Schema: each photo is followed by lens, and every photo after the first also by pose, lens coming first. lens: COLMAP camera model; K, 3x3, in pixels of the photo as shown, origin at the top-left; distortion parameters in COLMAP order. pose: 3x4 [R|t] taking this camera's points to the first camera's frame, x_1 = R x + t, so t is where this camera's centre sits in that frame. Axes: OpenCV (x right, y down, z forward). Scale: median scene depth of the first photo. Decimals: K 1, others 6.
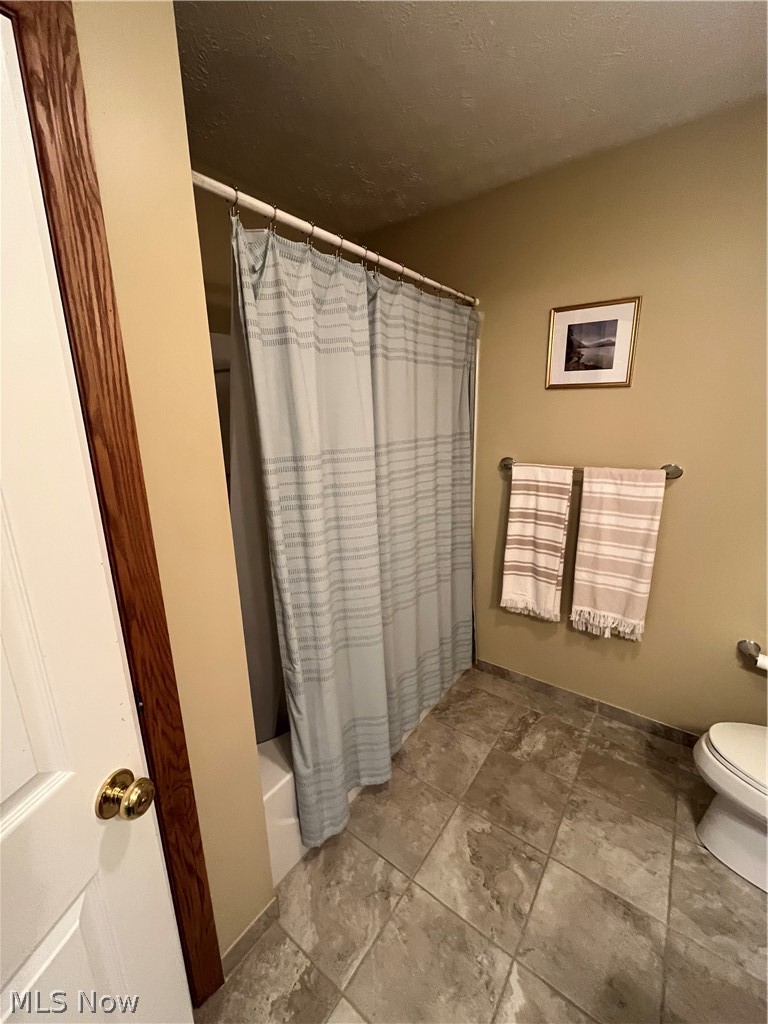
lens RADIAL K [[412.9, 0, 384.0], [0, 412.9, 512.0], [0, 0, 1]] dist [-0.003417, 0.000182]
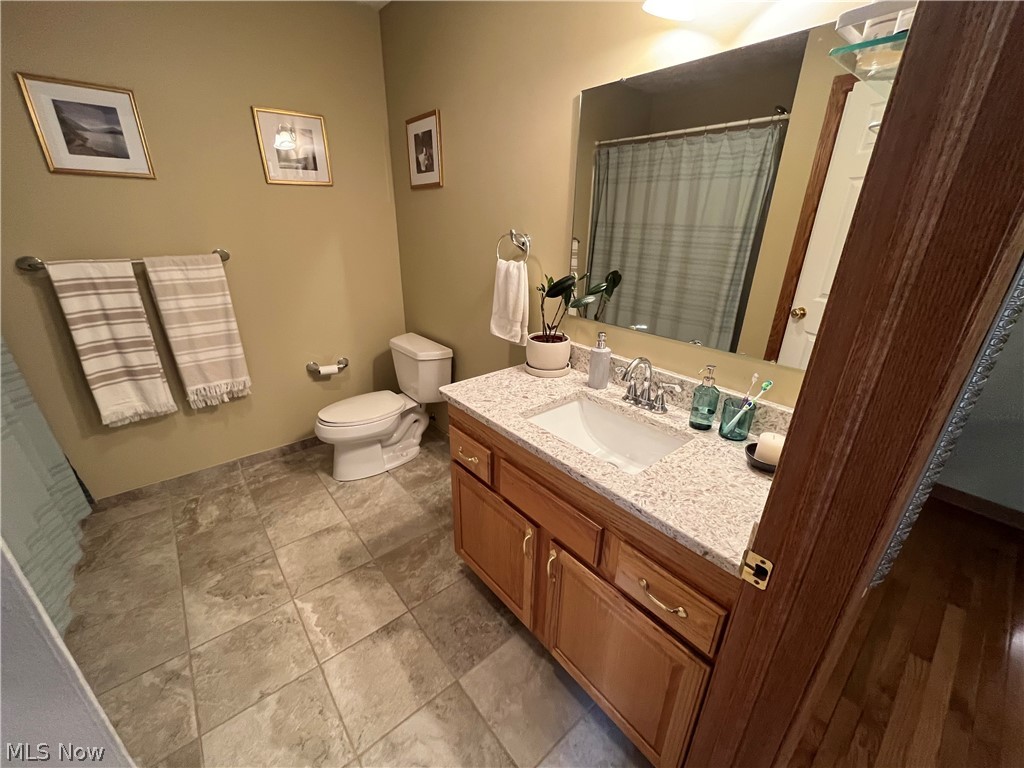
lens RADIAL K [[412.9, 0, 506.3], [0, 412.9, 387.1], [0, 0, 1]] dist [-0.003417, 0.000182]
pose [[0.238116, -0.345174, 0.907830, -0.350462], [0.214688, 0.930300, 0.297406, 0.082761], [-0.947211, 0.124083, 0.295624, -0.139423]]
